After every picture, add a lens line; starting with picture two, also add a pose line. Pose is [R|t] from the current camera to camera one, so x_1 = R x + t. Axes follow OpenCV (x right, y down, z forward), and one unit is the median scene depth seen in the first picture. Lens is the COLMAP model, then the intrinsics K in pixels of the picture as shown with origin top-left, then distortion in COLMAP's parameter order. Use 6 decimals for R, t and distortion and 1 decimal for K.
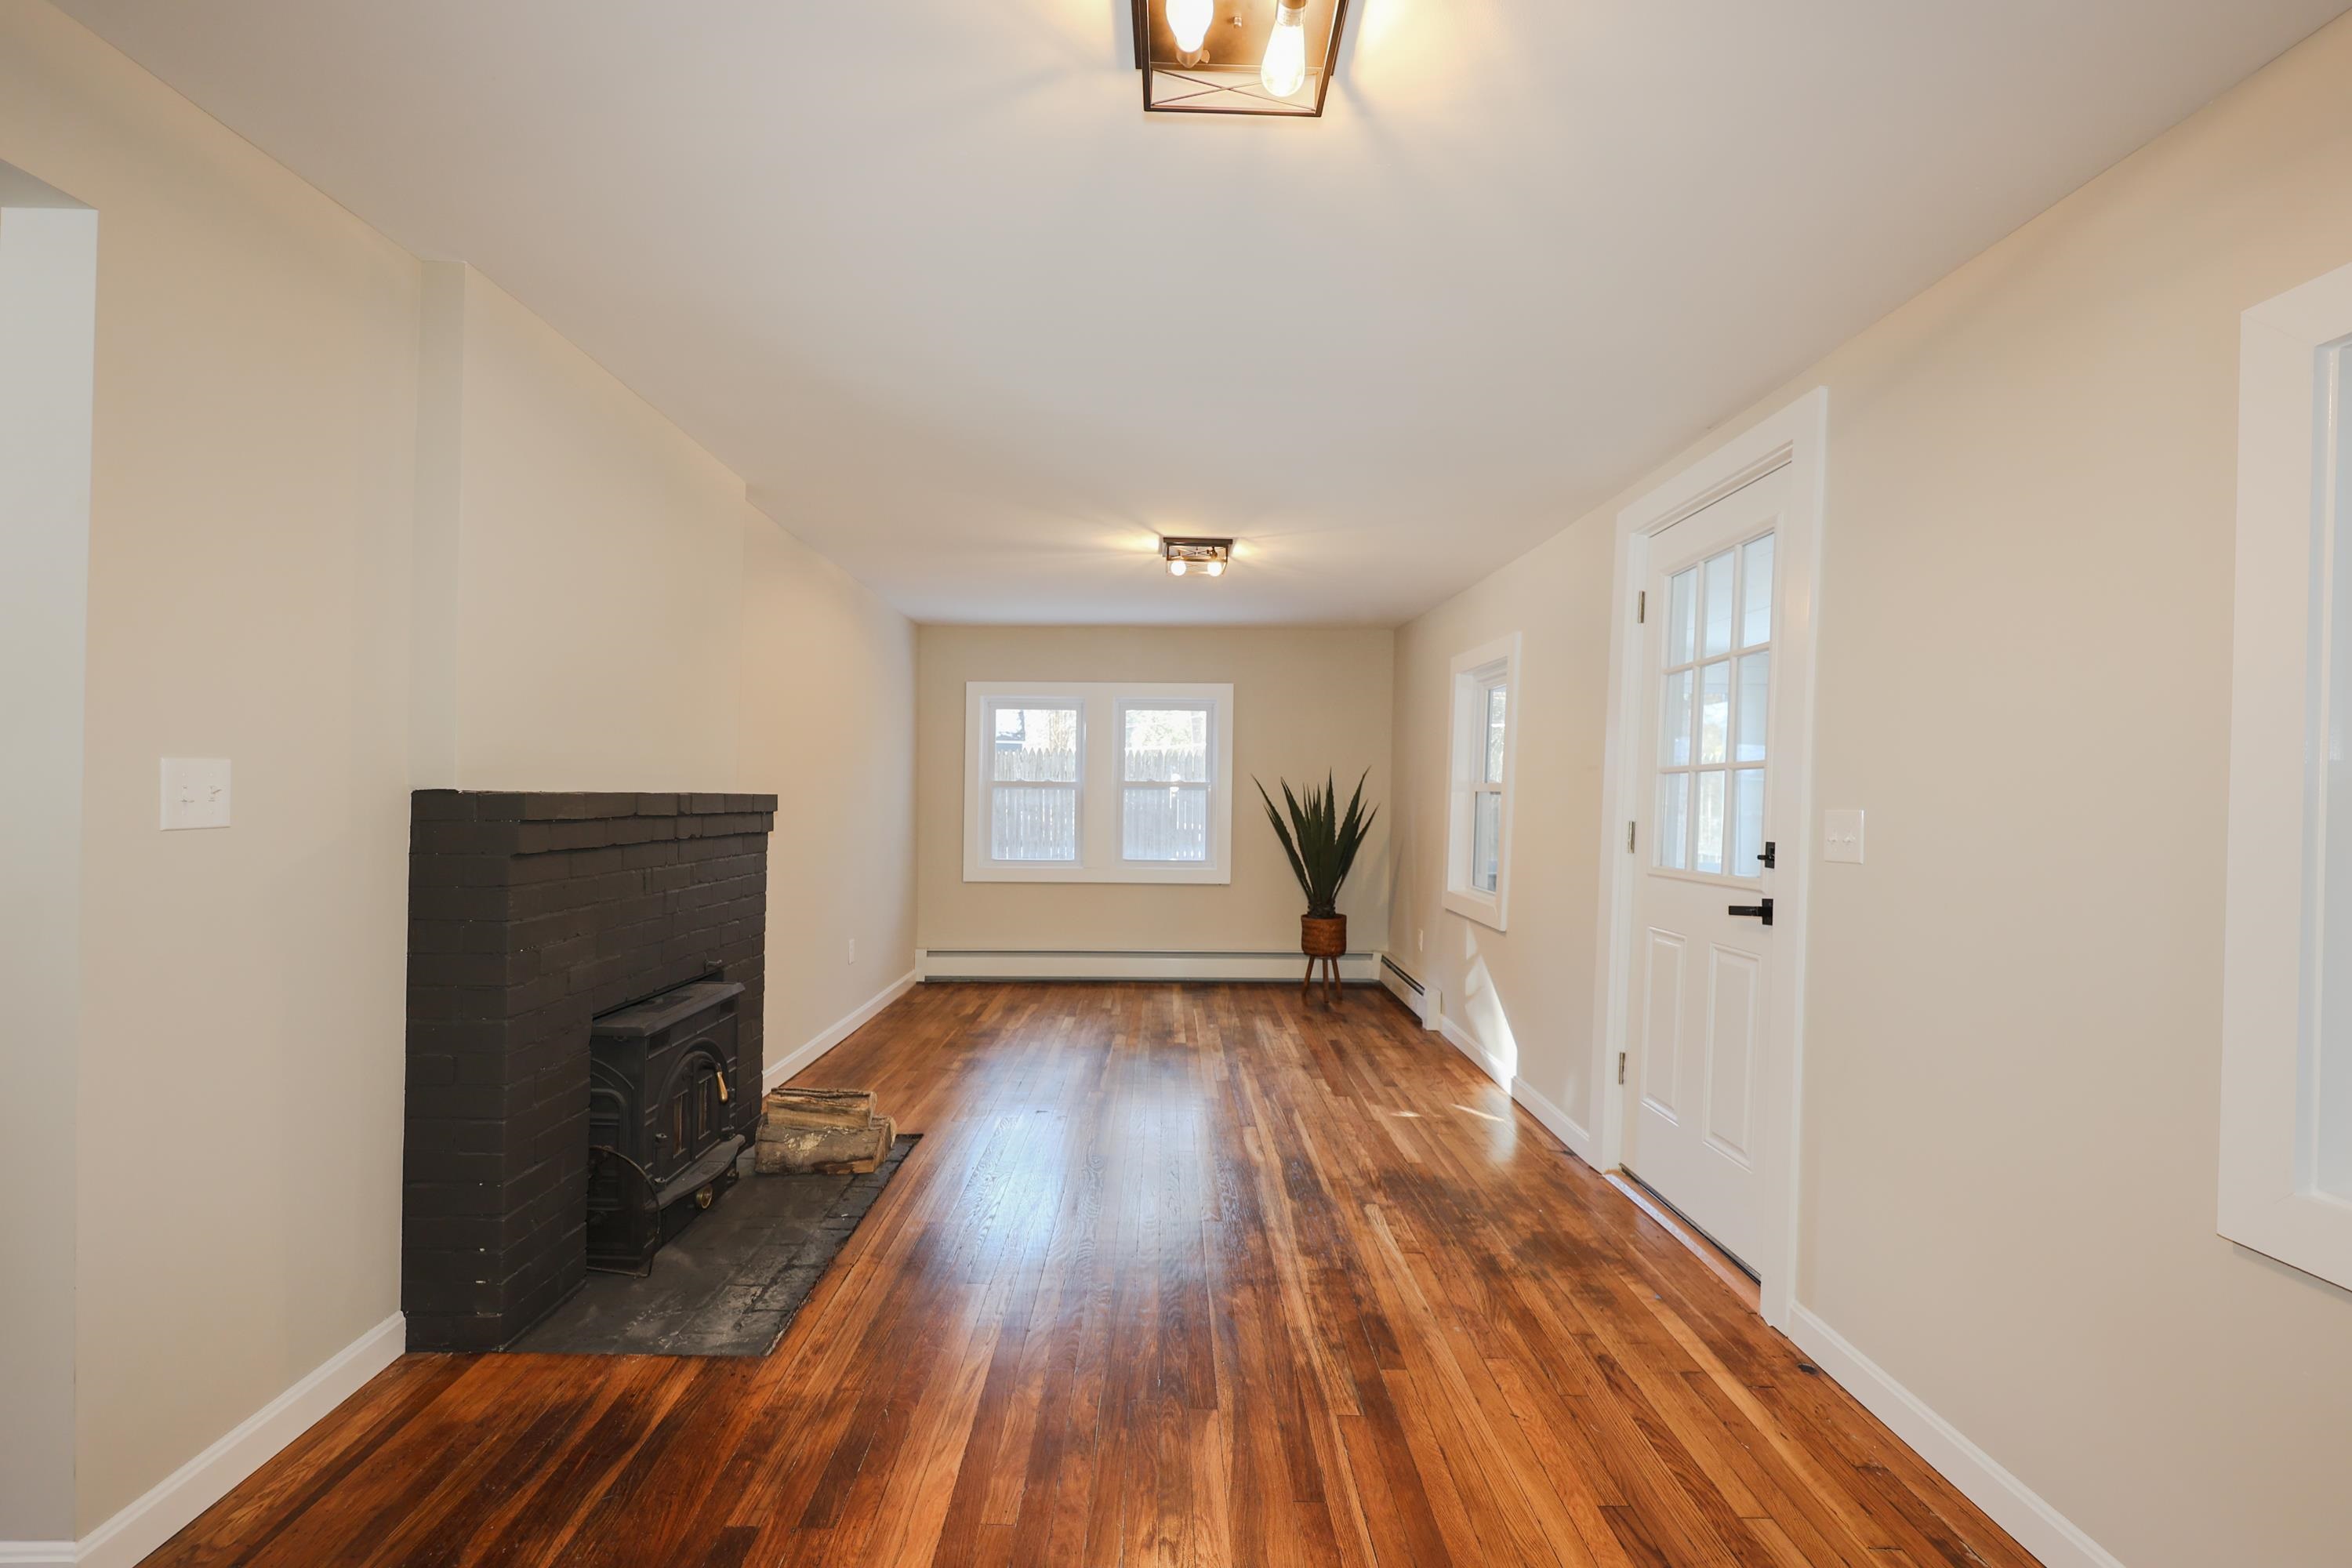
lens RADIAL K [[997.5, 0, 1180.1], [0, 997.5, 791.0], [0, 0, 1]] dist [-0.003419, -0.000381]
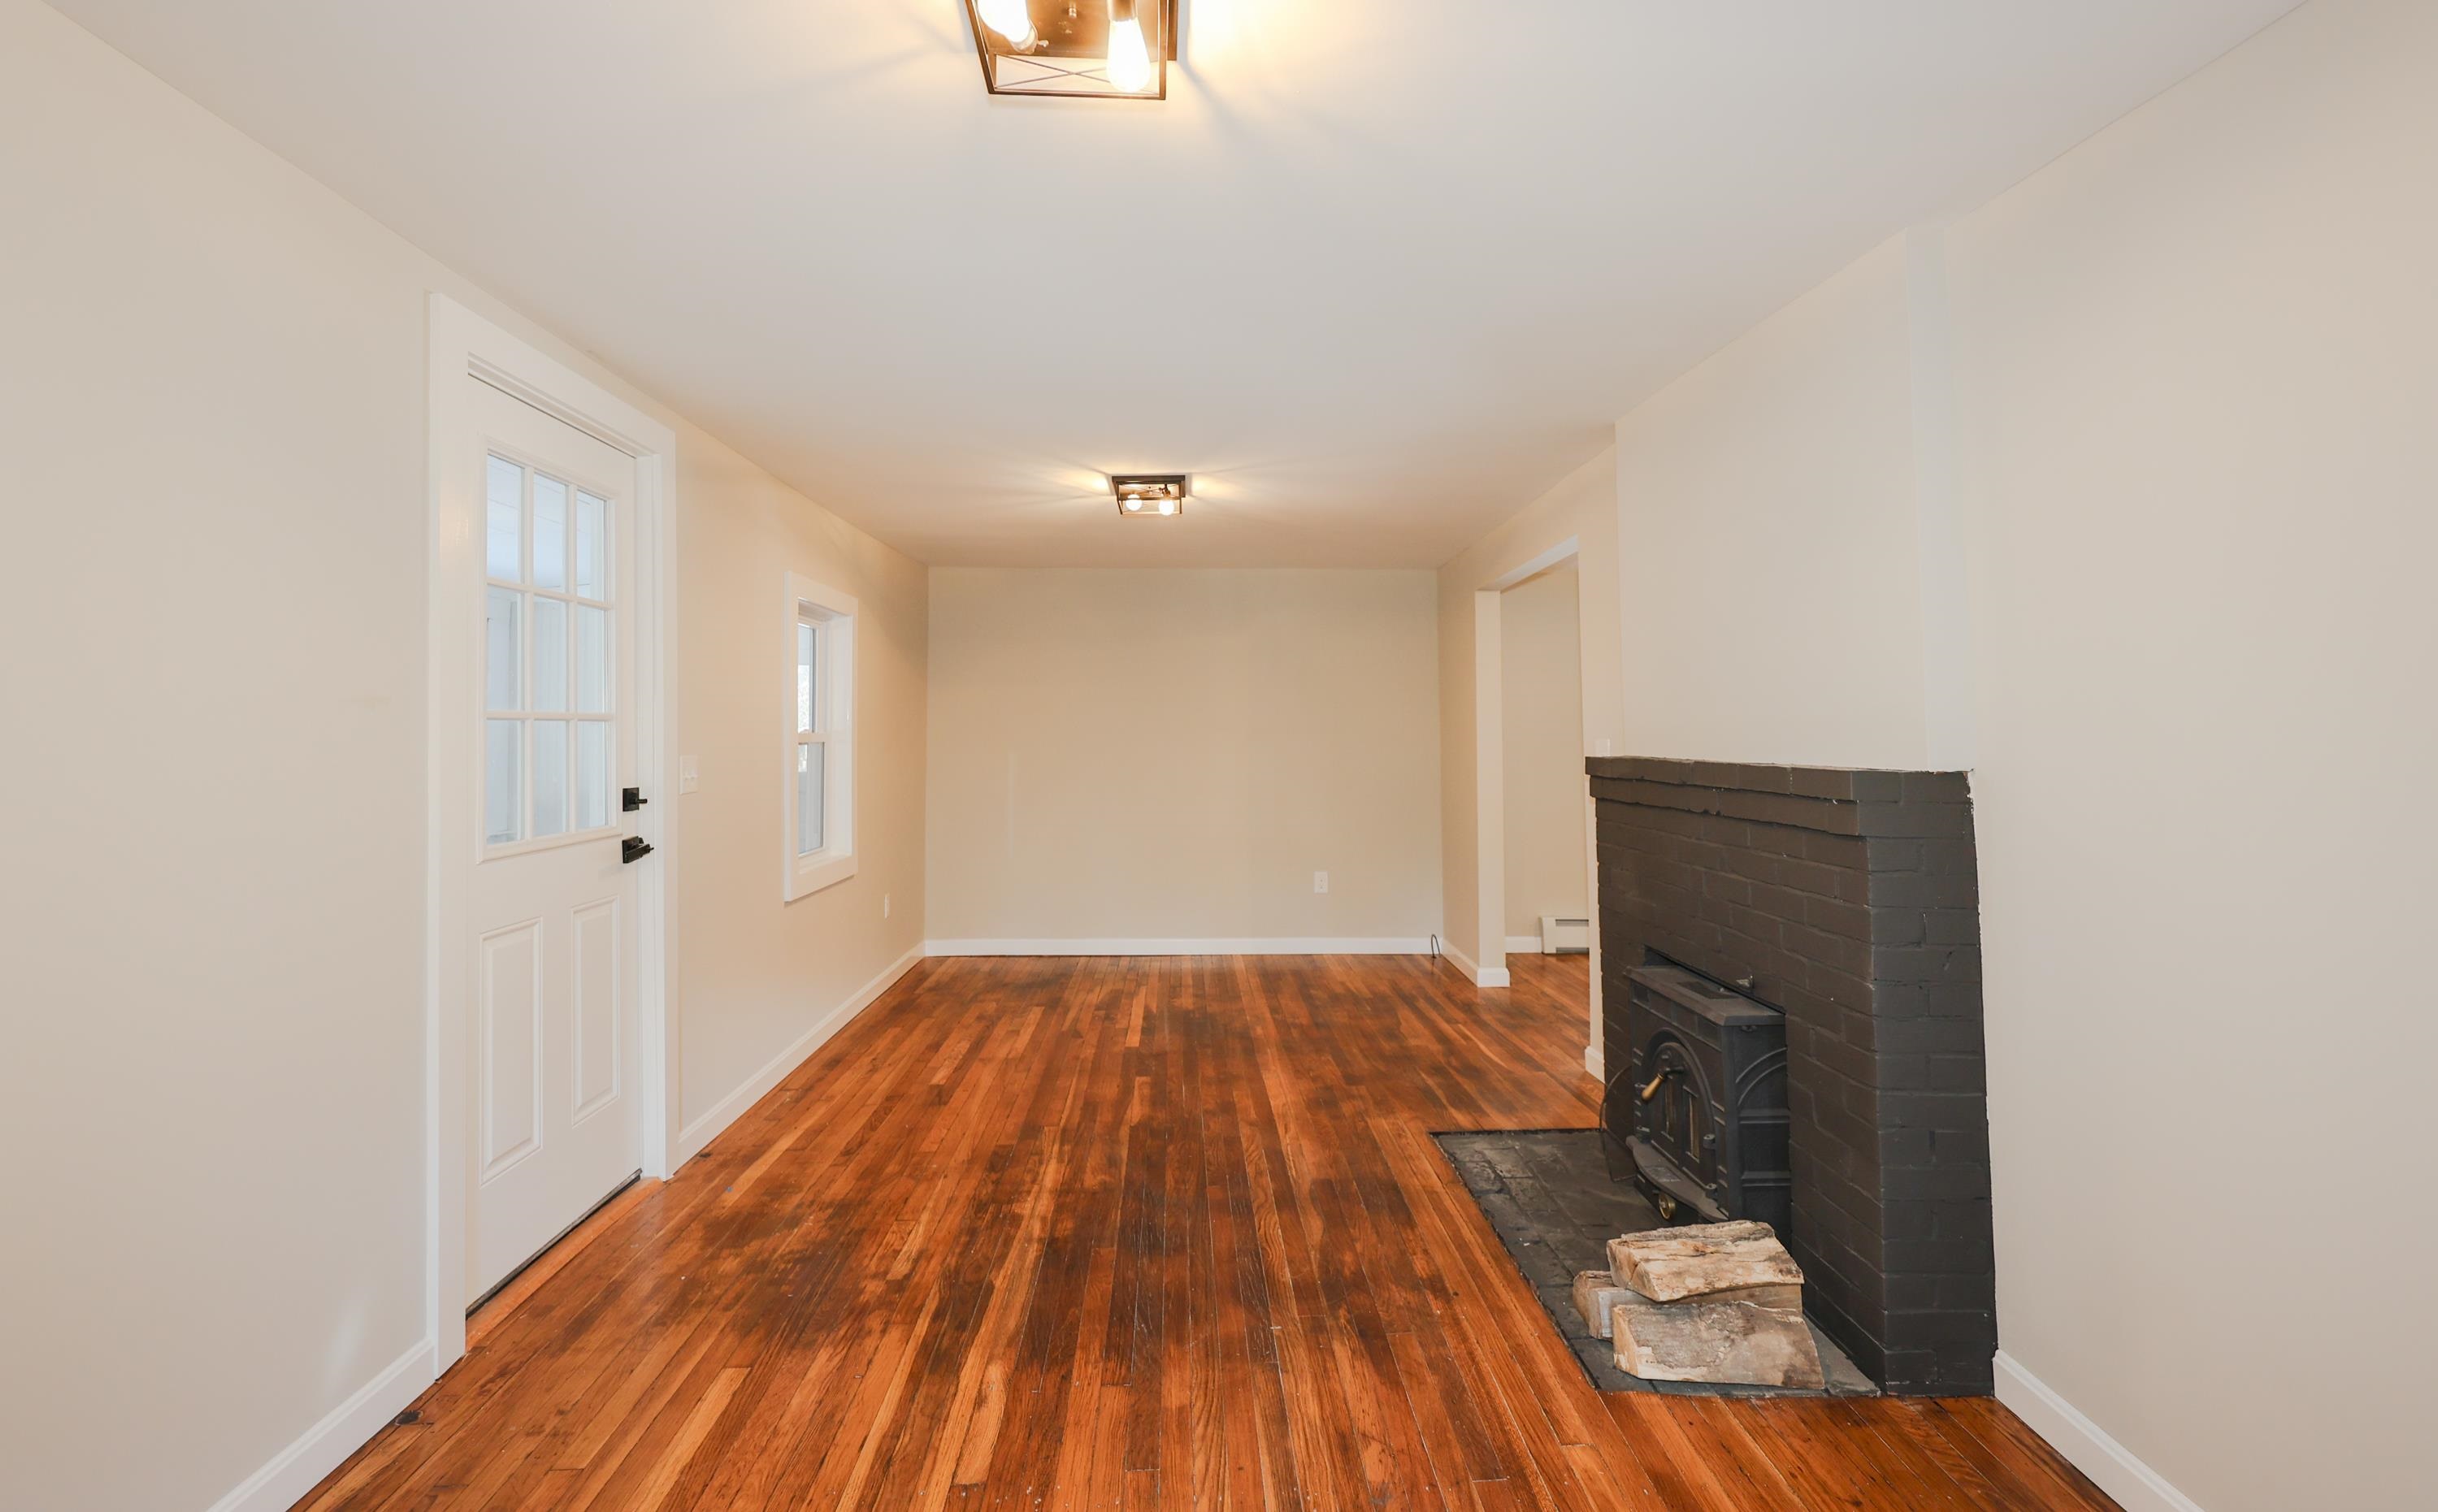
lens RADIAL K [[1086.5, 0, 1215.1], [0, 1086.5, 740.6], [0, 0, 1]] dist [0.003860, 0.000140]
pose [[-0.999695, -0.011606, -0.021814, -0.045262], [-0.011621, 0.999932, 0.000539, -0.013933], [0.021807, 0.000792, -0.999762, 2.279221]]
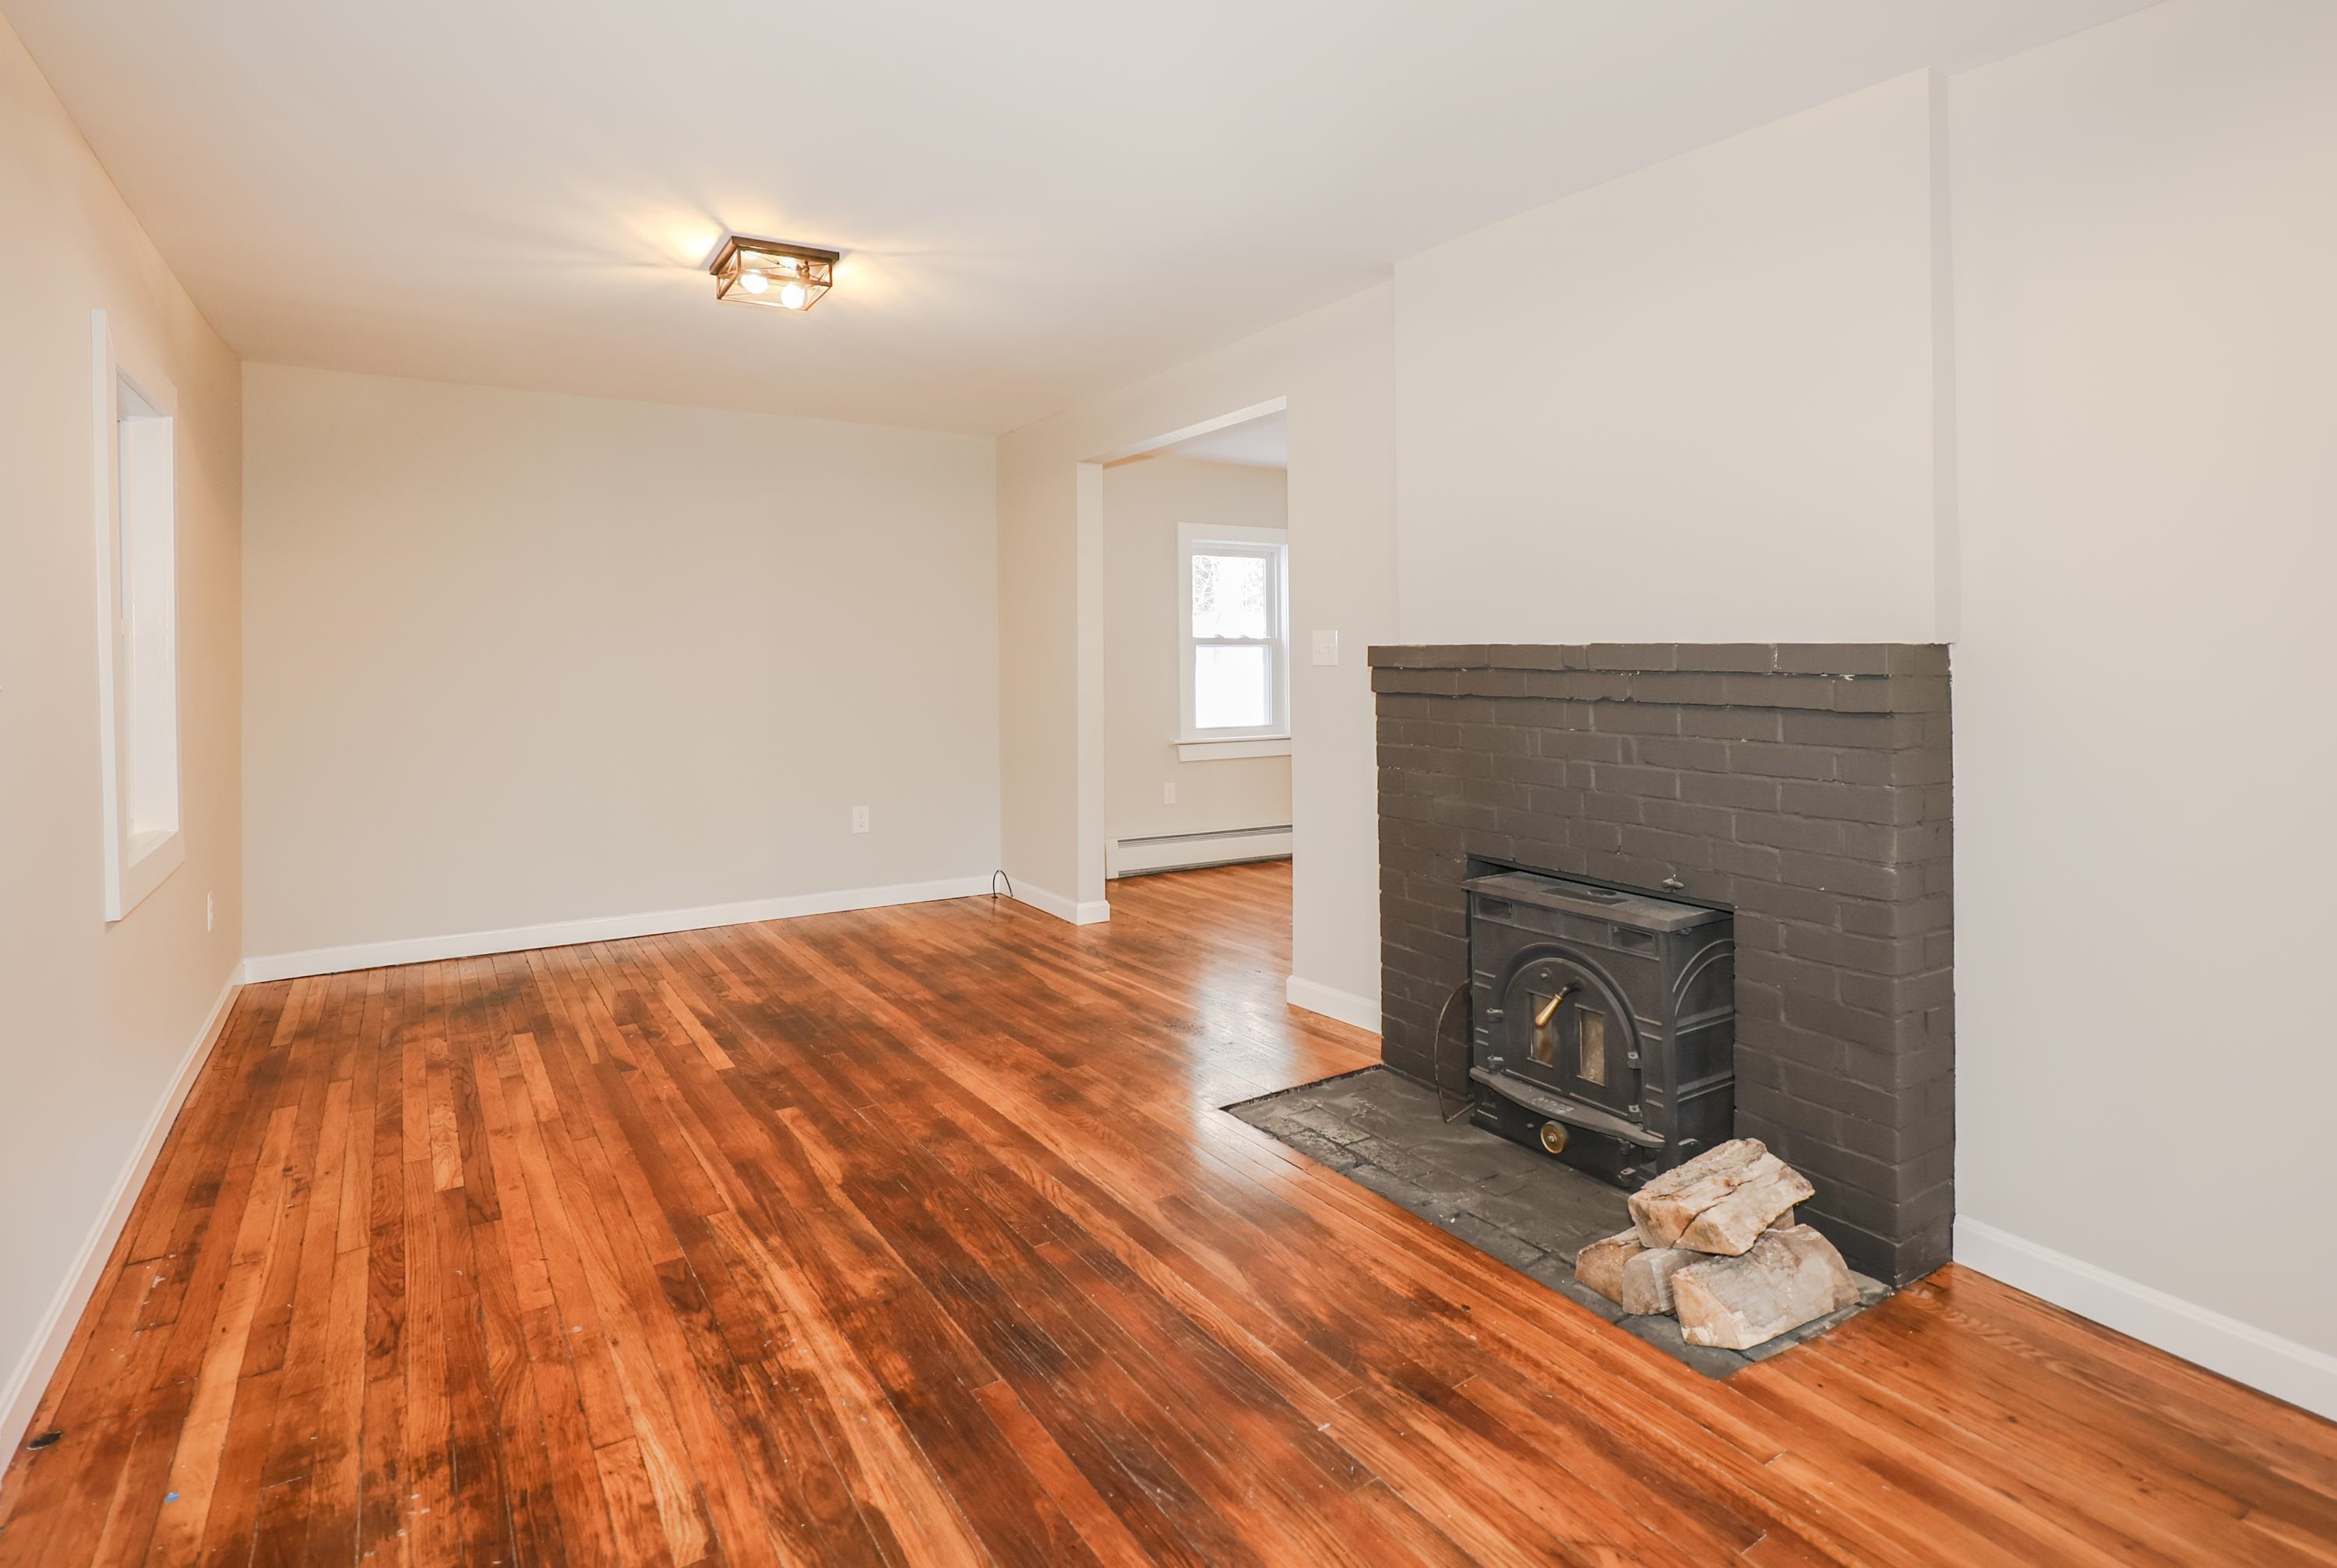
lens RADIAL K [[1183.3, 0, 1153.0], [0, 1183.3, 693.9], [0, 0, 1]] dist [0.003198, -0.000876]
pose [[-0.851605, 0.011344, -0.524061, 0.352778], [-0.003756, 0.999608, 0.027742, 0.019691], [0.524170, 0.025594, -0.851229, 1.891968]]
